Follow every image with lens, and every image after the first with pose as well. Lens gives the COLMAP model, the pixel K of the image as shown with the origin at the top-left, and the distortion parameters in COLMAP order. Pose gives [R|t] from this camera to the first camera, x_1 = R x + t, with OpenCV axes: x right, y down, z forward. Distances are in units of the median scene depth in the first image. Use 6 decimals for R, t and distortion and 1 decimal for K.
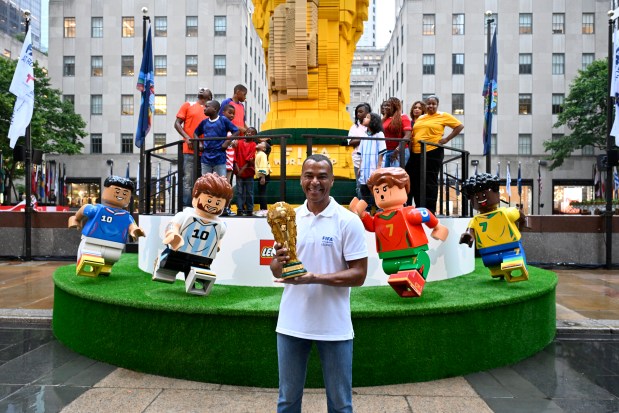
lens RADIAL K [[423.7, 0, 309.7], [0, 423.7, 202.6], [0, 0, 1]] dist [-0.007188, -0.002879]
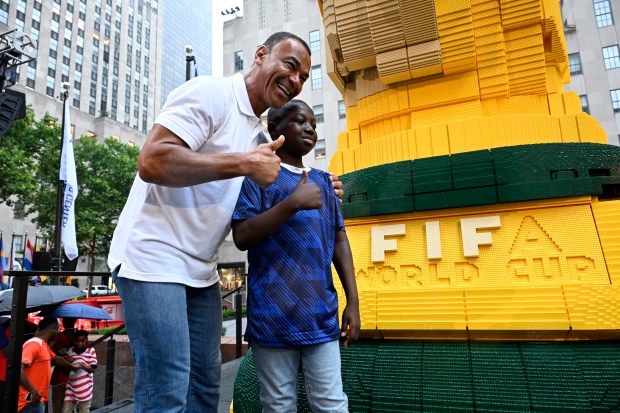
lens RADIAL K [[395.9, 0, 308.2], [0, 395.9, 202.0], [0, 0, 1]] dist [-0.012151, -0.000741]
pose [[0.939490, -0.107517, -0.325266, -0.009739], [0.047947, 0.981396, -0.185912, -0.066699], [0.339203, 0.159067, 0.927167, 0.488456]]
